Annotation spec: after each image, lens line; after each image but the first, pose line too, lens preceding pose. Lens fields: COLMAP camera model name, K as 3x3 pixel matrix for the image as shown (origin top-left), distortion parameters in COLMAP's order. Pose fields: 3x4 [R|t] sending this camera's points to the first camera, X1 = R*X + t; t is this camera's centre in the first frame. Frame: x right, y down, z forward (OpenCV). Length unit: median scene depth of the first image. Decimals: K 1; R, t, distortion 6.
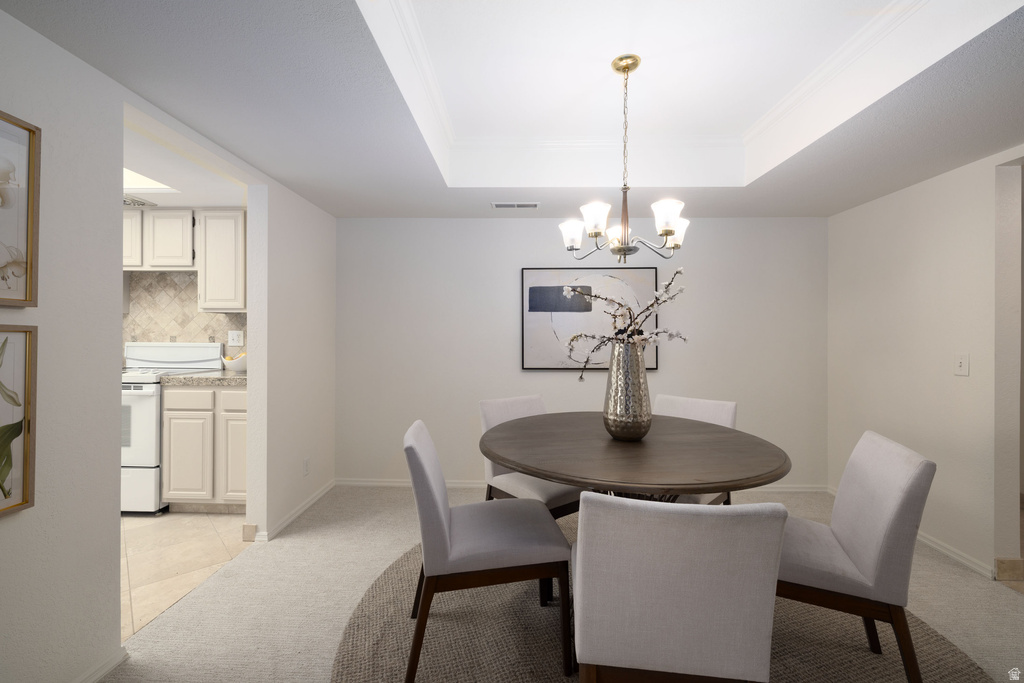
lens RADIAL K [[431.2, 0, 510.8], [0, 431.2, 336.1], [0, 0, 1]] dist [0.001372, -0.000279]
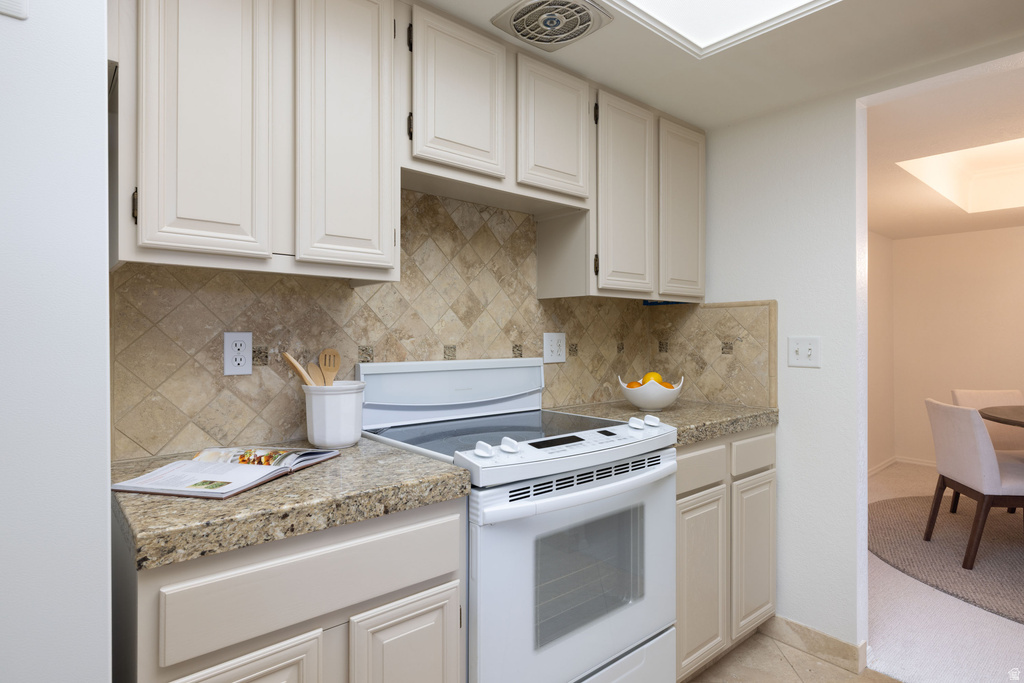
lens RADIAL K [[552.5, 0, 515.9], [0, 552.5, 332.7], [0, 0, 1]] dist [-0.025586, -0.000014]
pose [[0.732282, -0.003046, 0.680995, -1.111827], [0.003912, 0.999992, 0.000266, -0.012989], [-0.680990, 0.002469, 0.732288, 0.549480]]
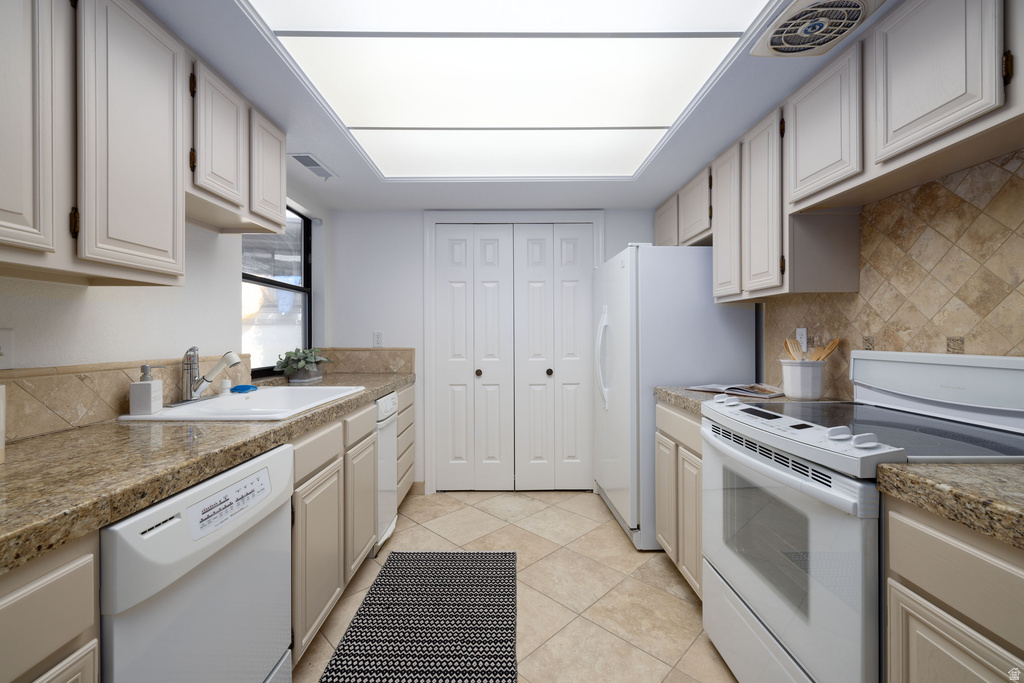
lens RADIAL K [[431.2, 0, 510.8], [0, 431.2, 336.1], [0, 0, 1]] dist [0.001372, -0.000279]
pose [[0.036751, -0.007419, -0.999297, -0.409837], [0.003626, 0.999967, -0.007290, -0.000053], [0.999318, -0.003356, 0.036776, 0.587082]]
